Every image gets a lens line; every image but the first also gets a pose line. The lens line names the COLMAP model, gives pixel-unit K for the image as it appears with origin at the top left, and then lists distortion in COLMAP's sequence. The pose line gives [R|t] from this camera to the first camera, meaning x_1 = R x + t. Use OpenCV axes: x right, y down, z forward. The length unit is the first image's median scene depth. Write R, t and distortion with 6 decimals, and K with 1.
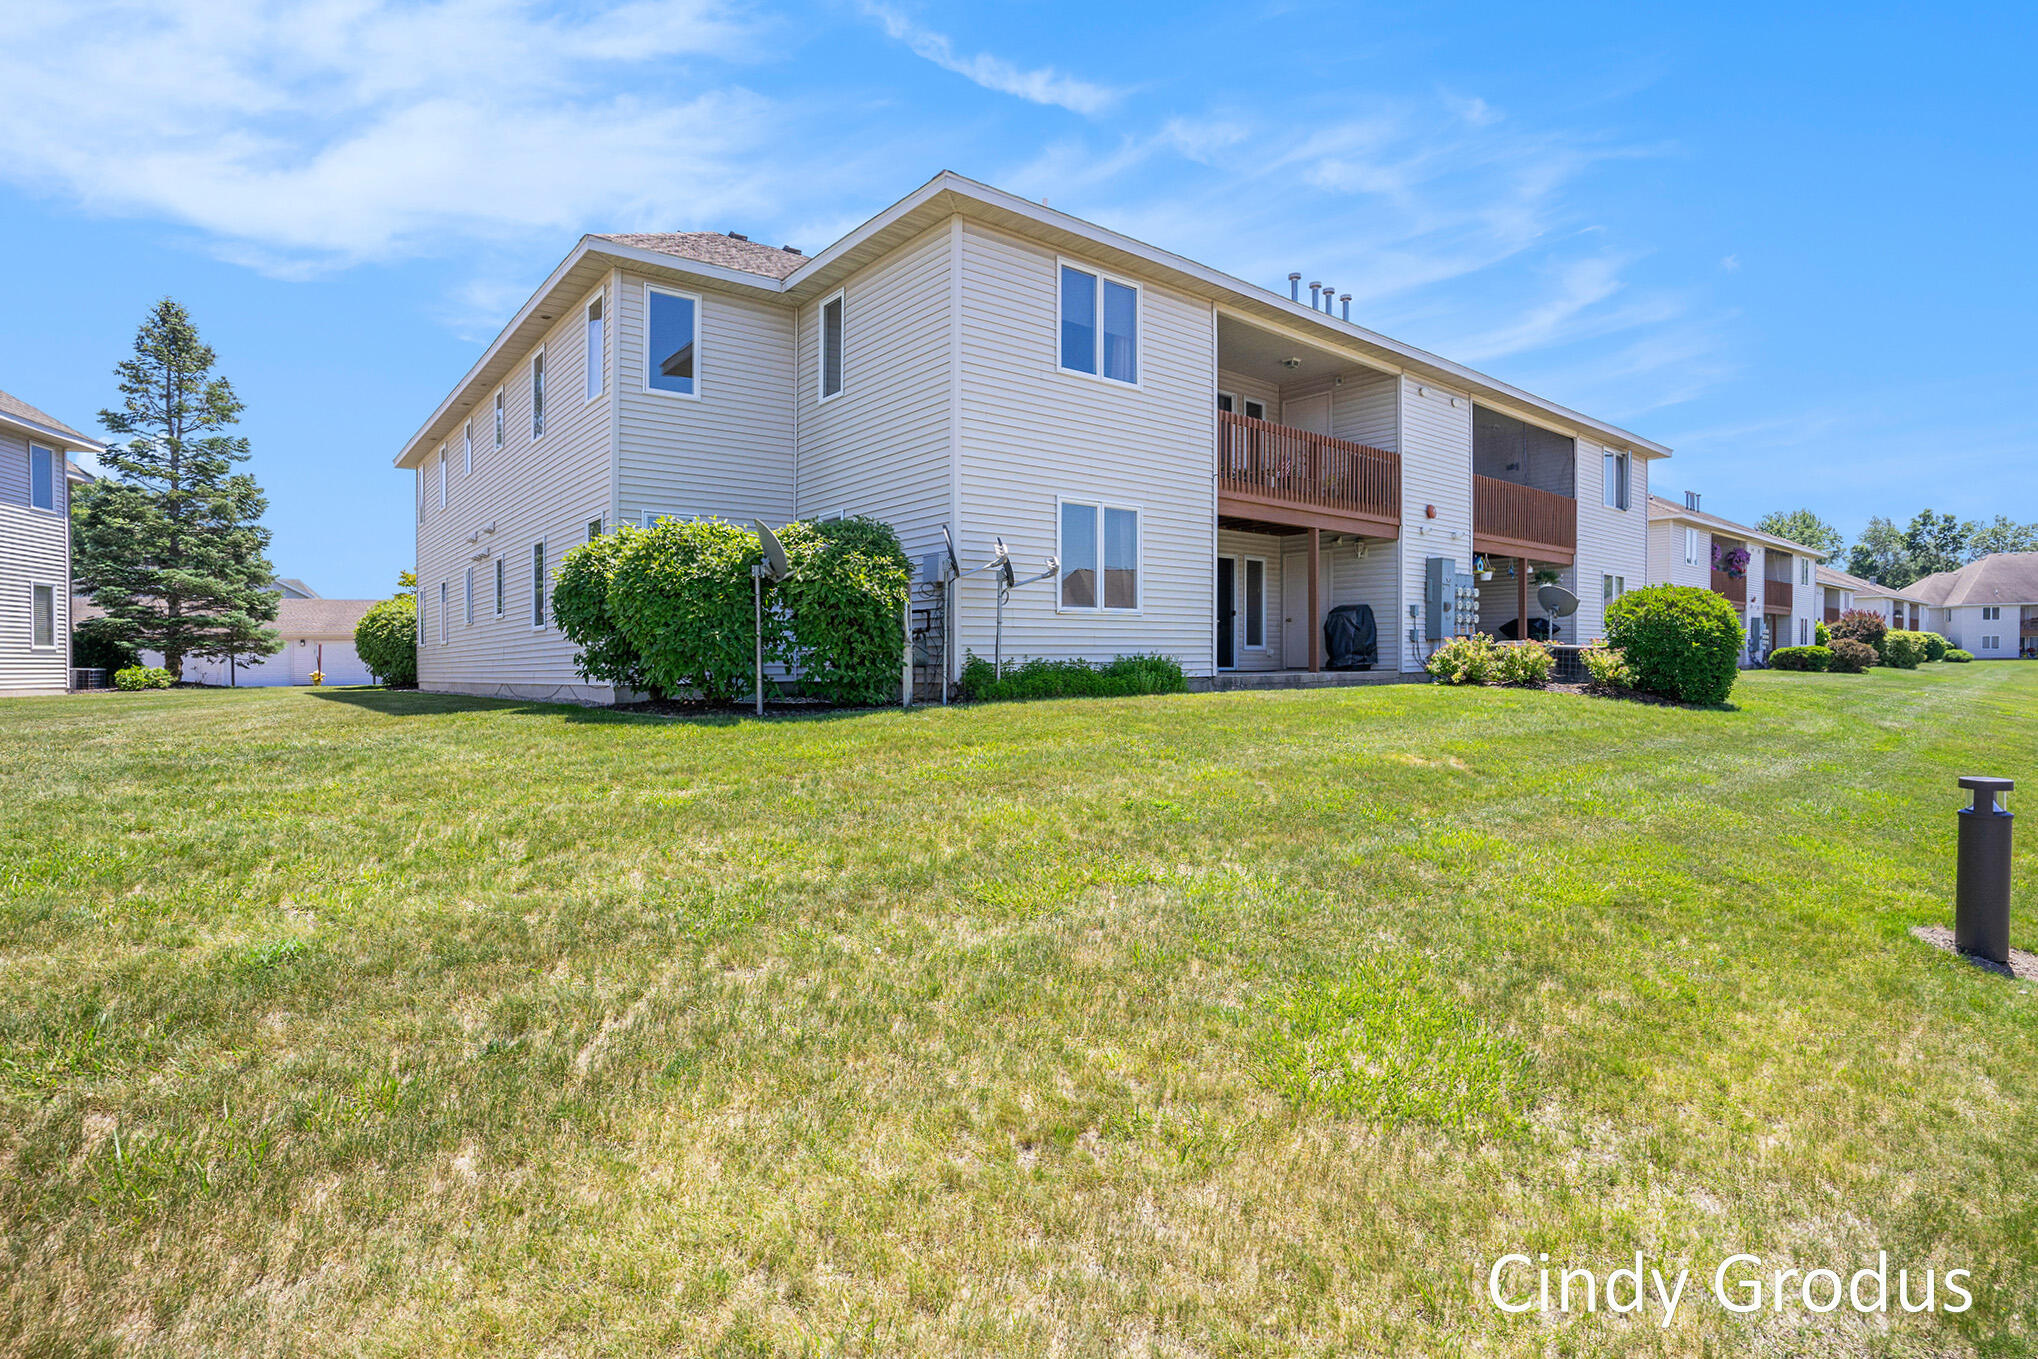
lens RADIAL K [[1008.7, 0, 1020.7], [0, 1008.7, 673.3], [0, 0, 1]] dist [-0.059068, 0.027272]
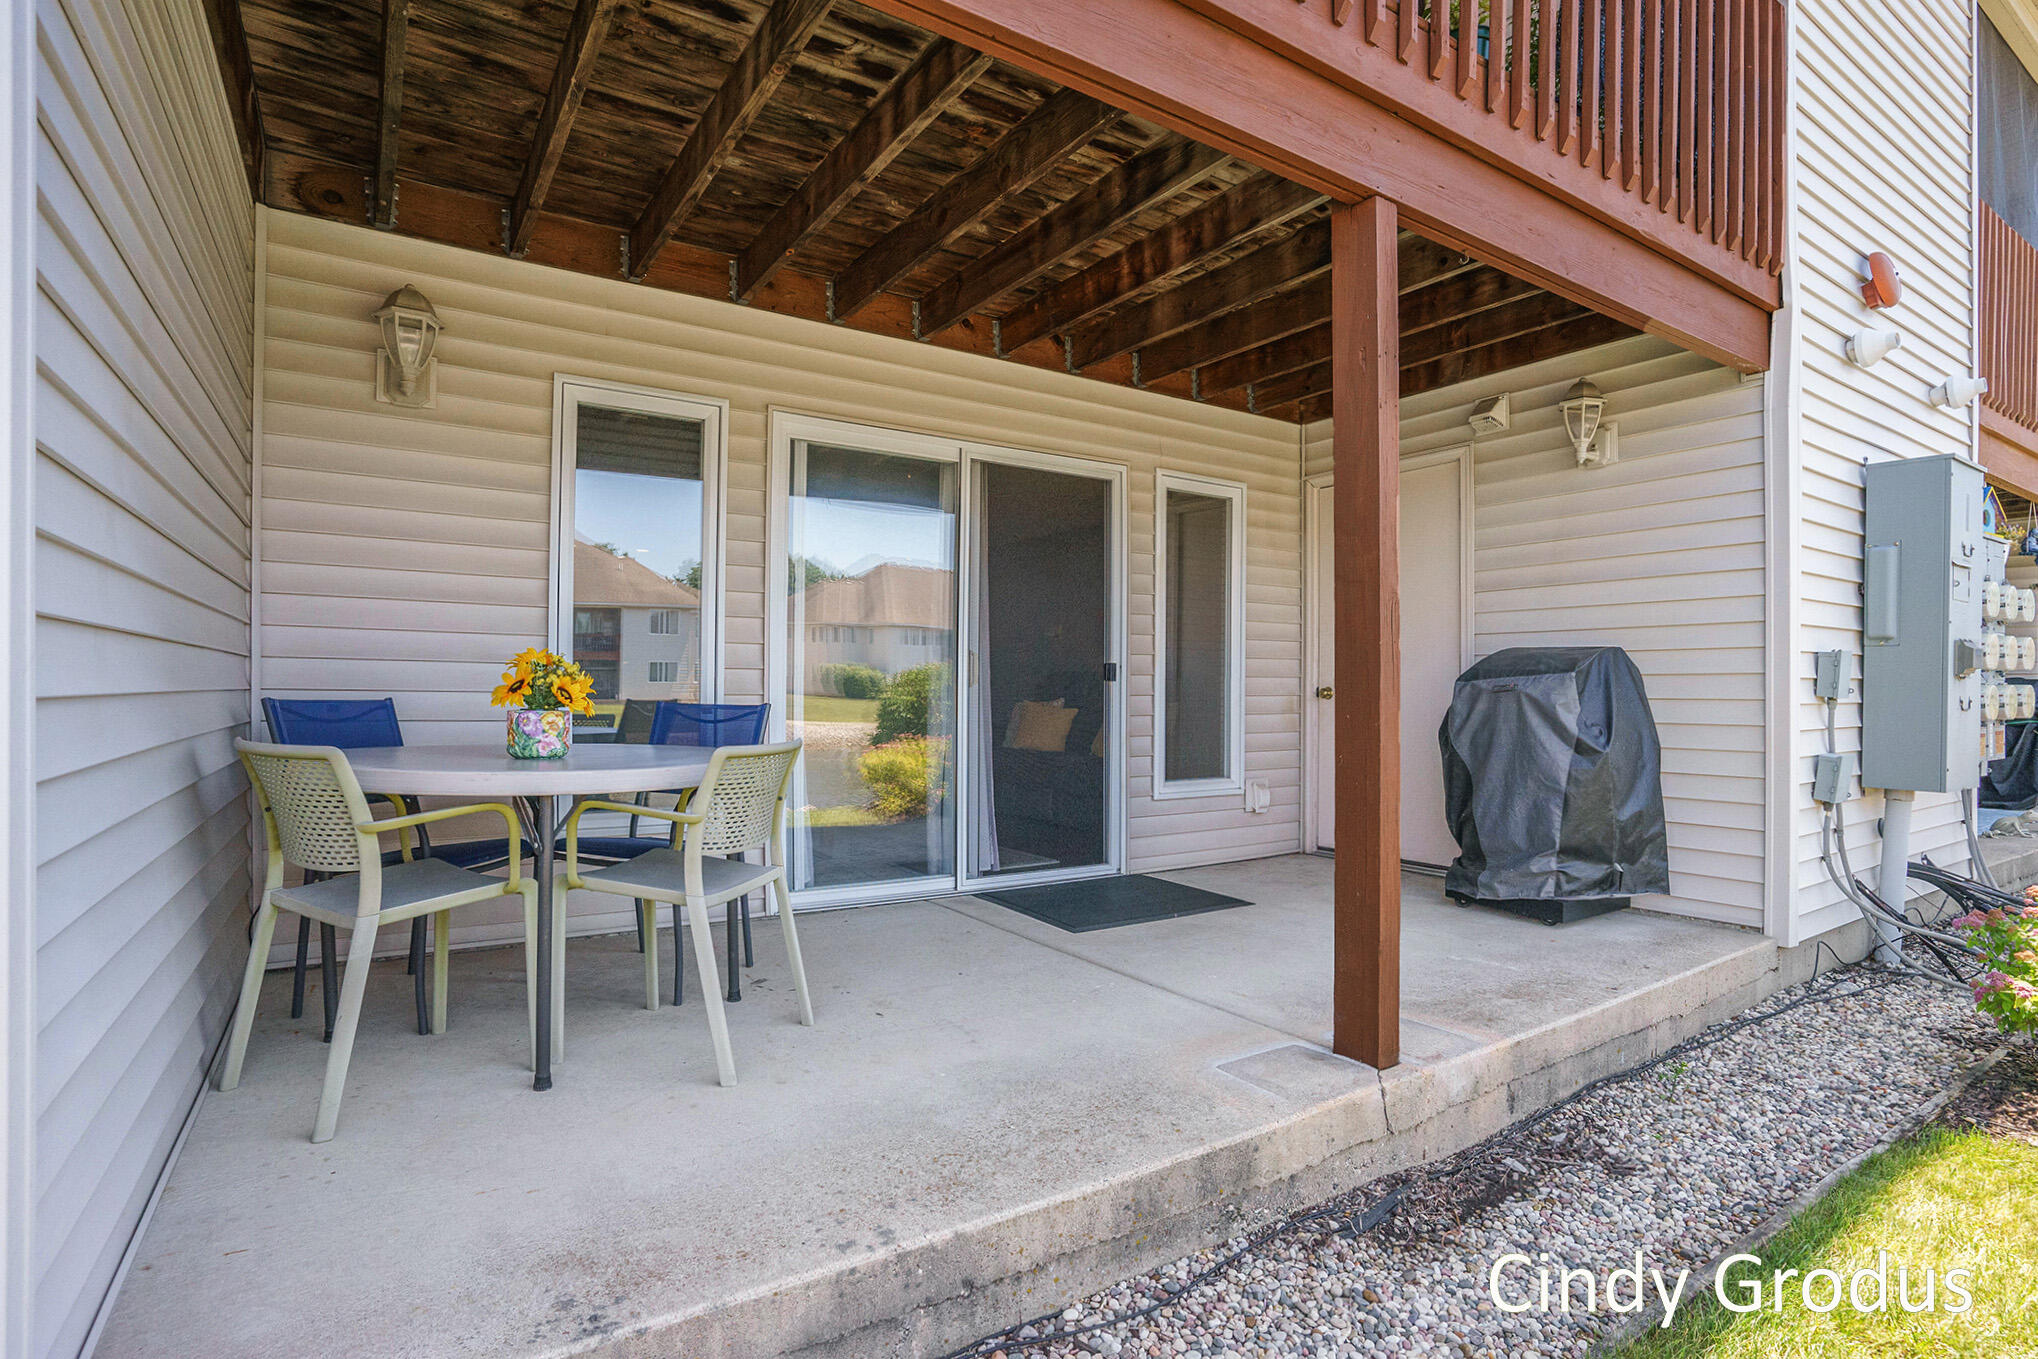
lens RADIAL K [[1008.7, 0, 1019.7], [0, 1008.7, 690.9], [0, 0, 1]] dist [-0.059068, 0.027272]
pose [[0.992796, 0.006886, -0.119623, 0.270478], [-0.008993, 0.999814, -0.017079, -0.062787], [0.119483, 0.018032, 0.992672, 0.877569]]
